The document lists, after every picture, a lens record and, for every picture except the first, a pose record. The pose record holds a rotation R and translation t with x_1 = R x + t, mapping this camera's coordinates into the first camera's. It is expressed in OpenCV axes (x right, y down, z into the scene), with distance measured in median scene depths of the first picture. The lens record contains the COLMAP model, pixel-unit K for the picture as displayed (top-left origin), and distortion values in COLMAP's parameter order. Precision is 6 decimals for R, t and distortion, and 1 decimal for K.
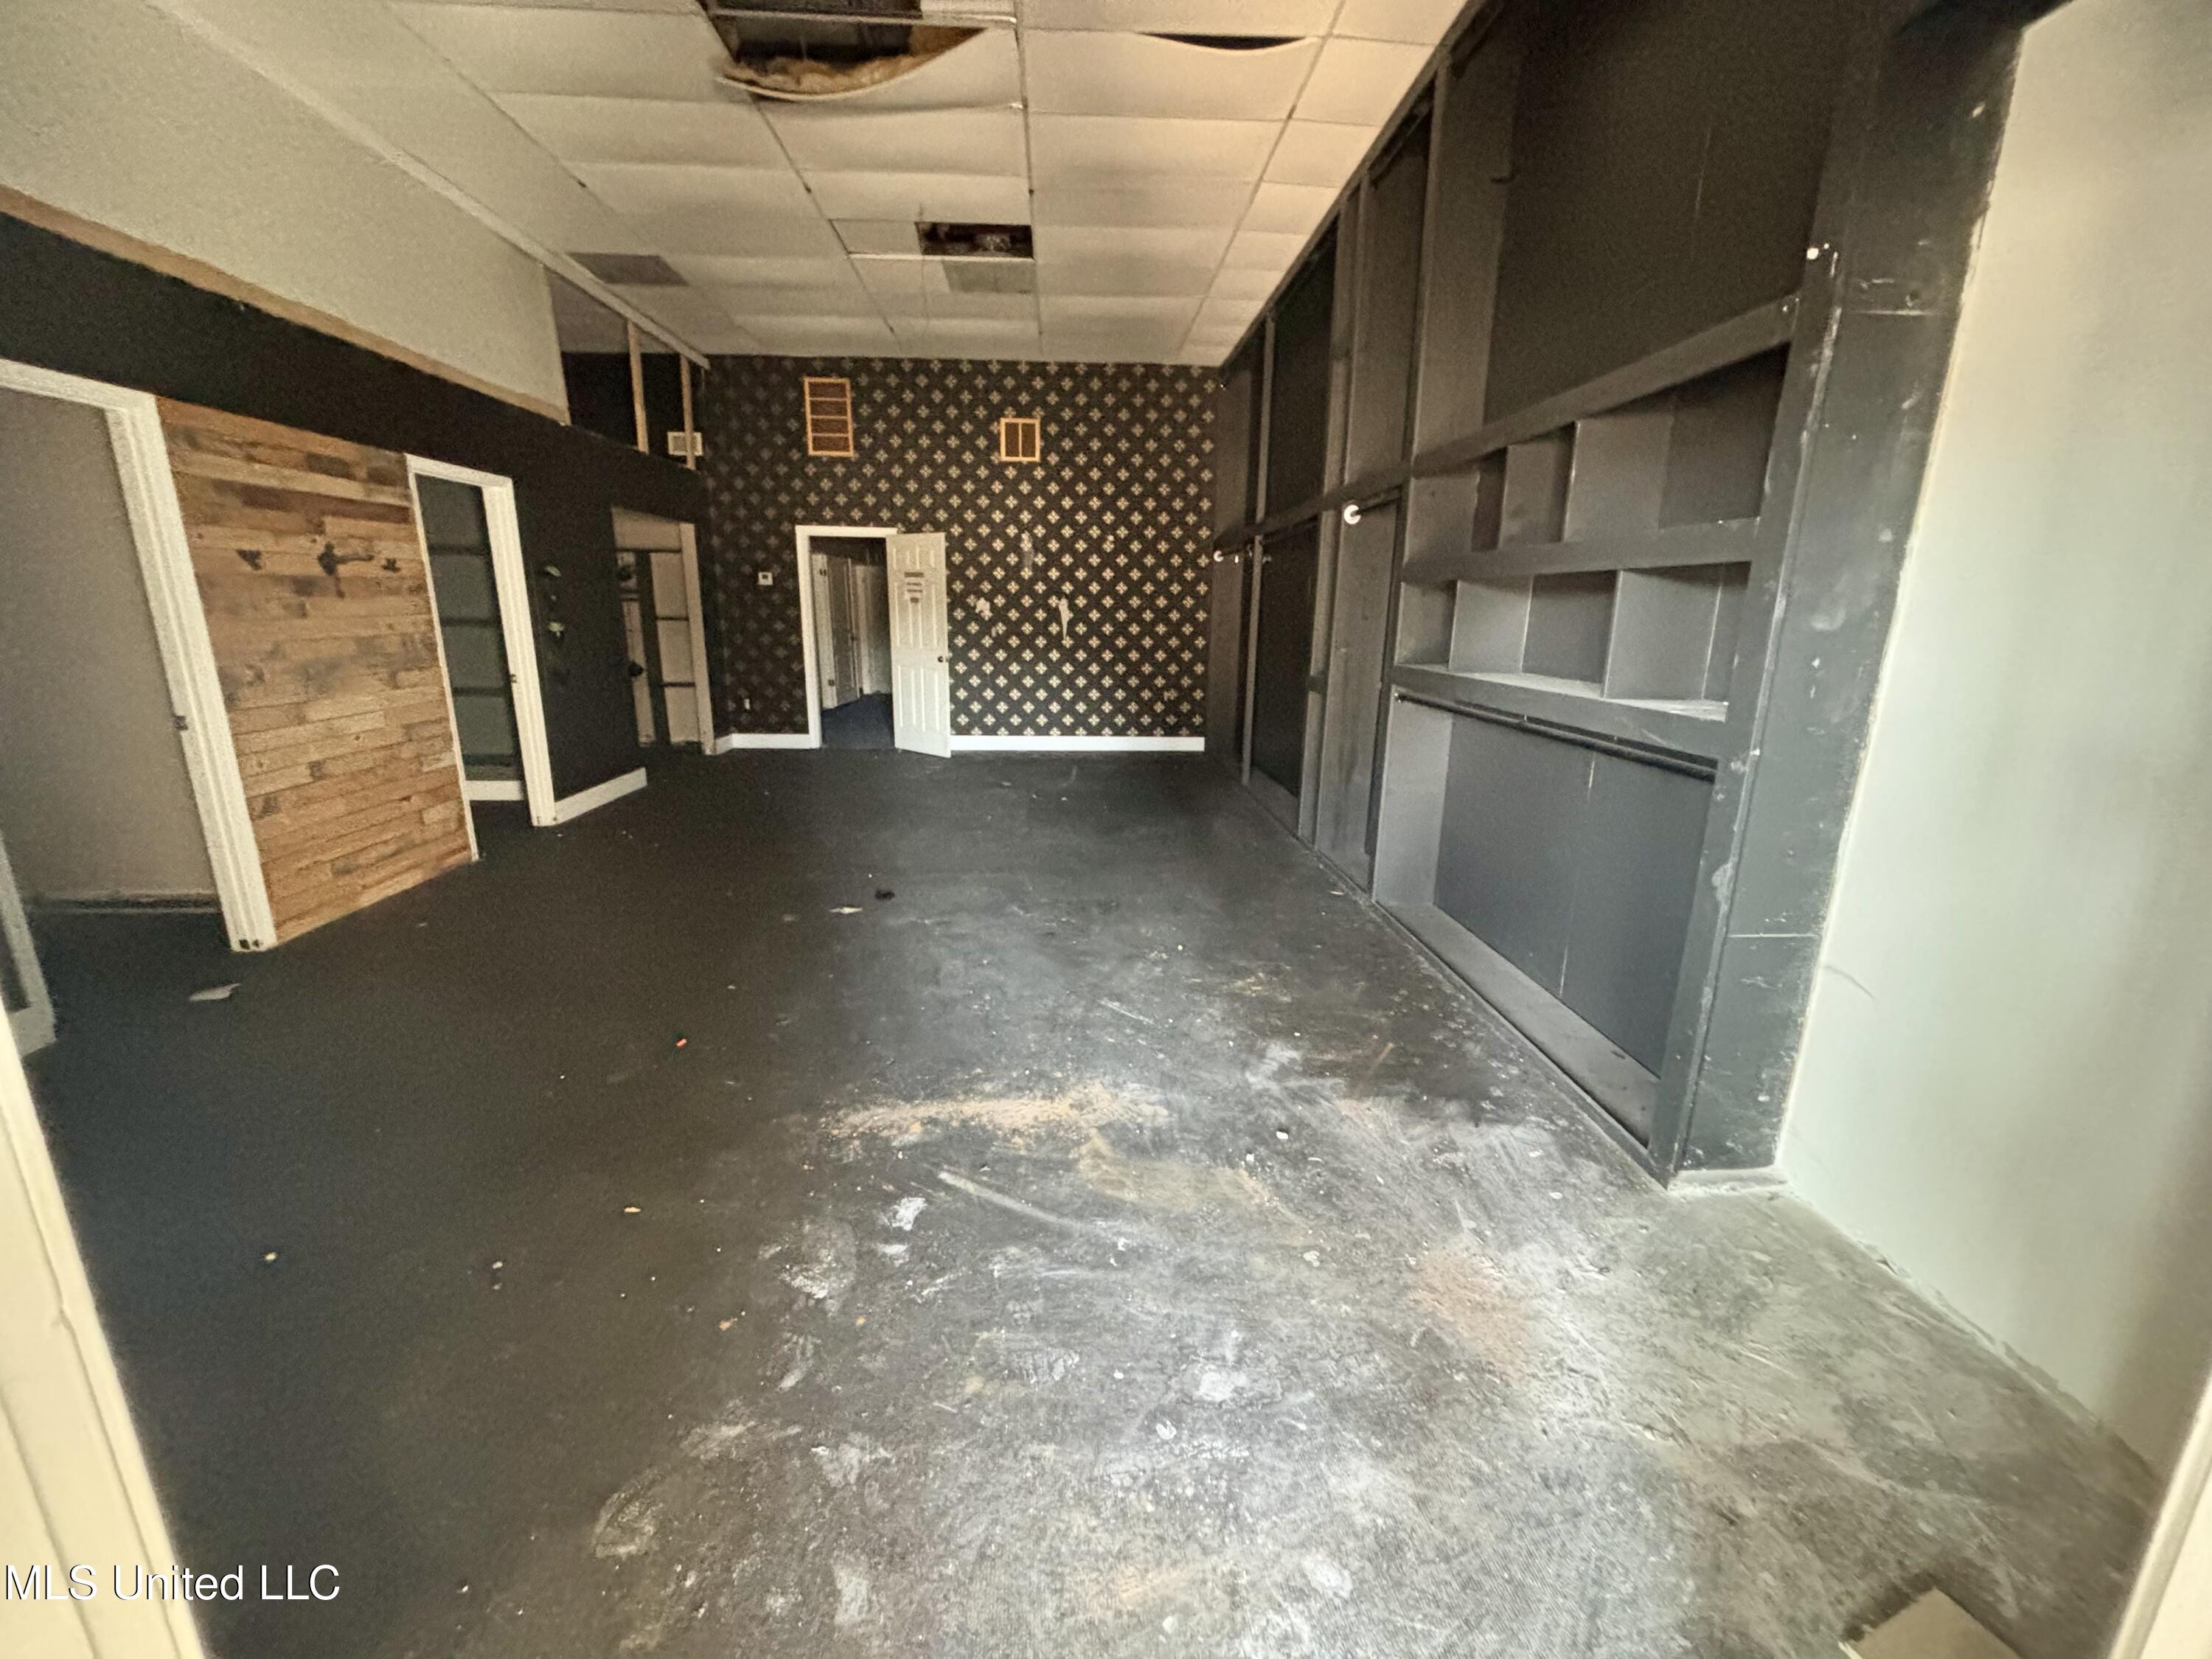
lens RADIAL K [[917.0, 0, 1108.5], [0, 917.0, 833.2], [0, 0, 1]] dist [0.003749, -0.000554]
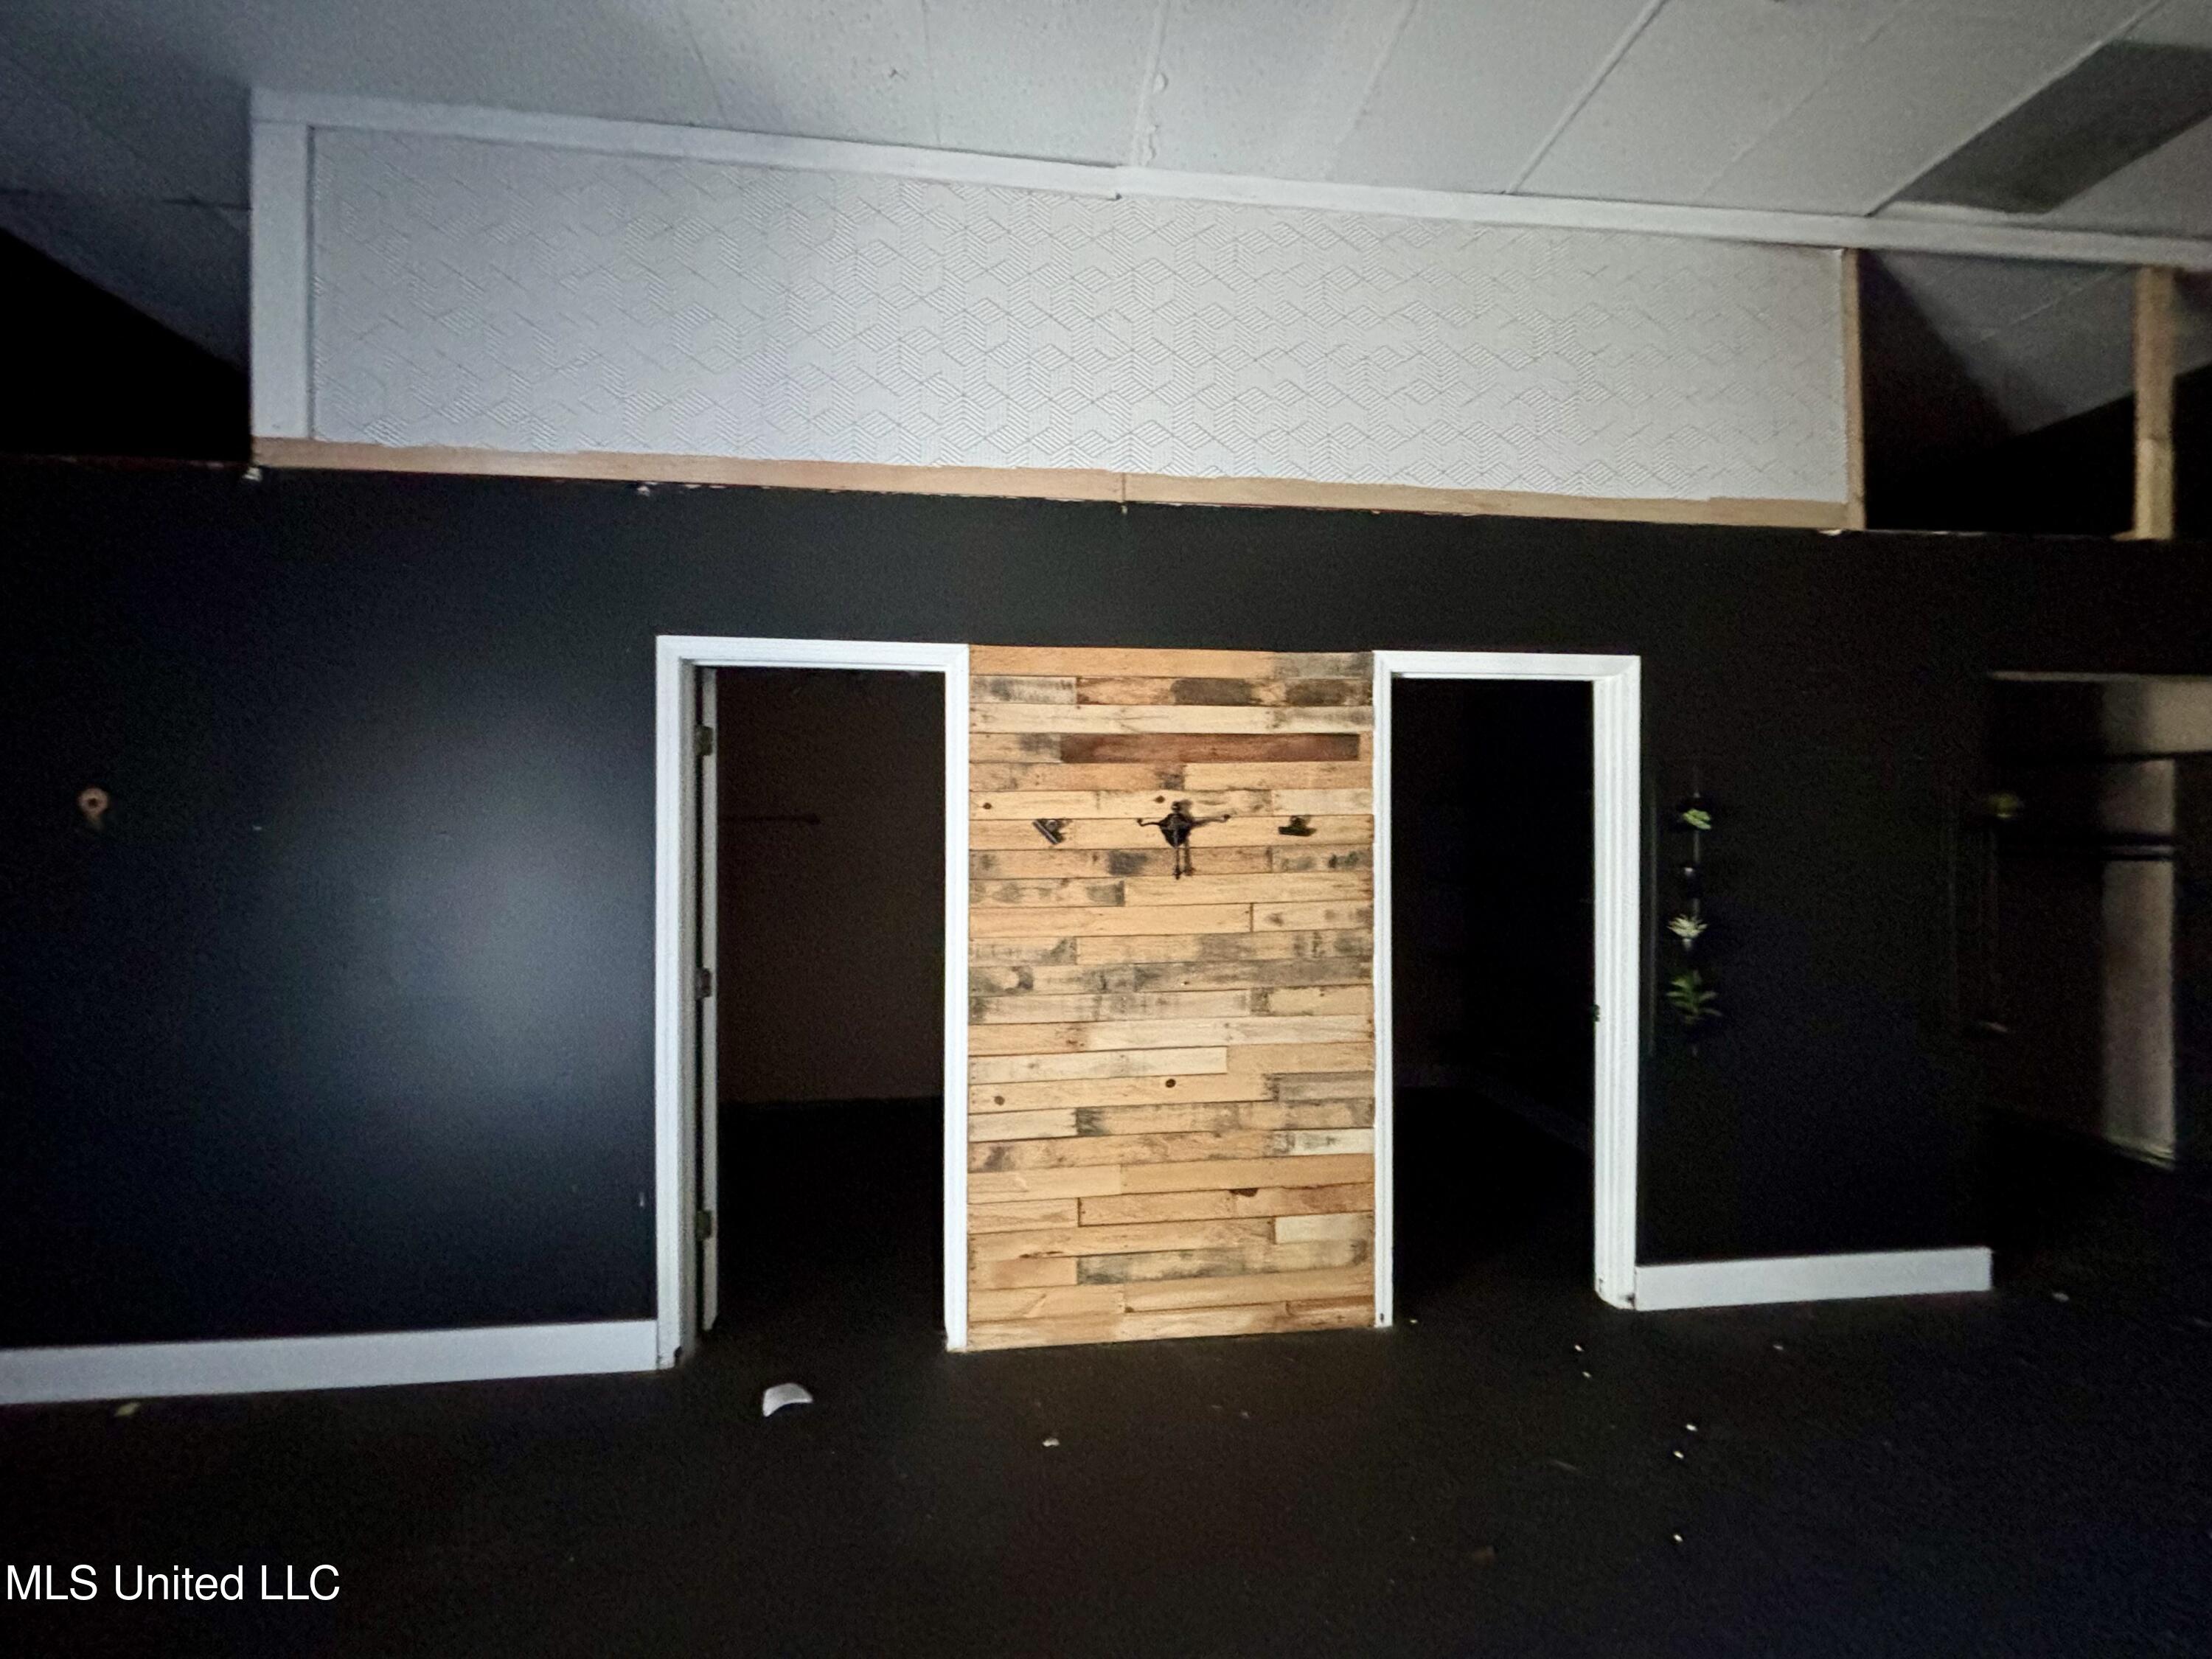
lens RADIAL K [[917.0, 0, 1109.5], [0, 917.0, 823.3], [0, 0, 1]] dist [0.003749, -0.000554]
pose [[0.053585, -0.011395, -0.998498, -0.159189], [-0.235696, 0.971537, -0.023736, -0.256305], [0.970348, 0.236614, 0.049374, 0.871009]]
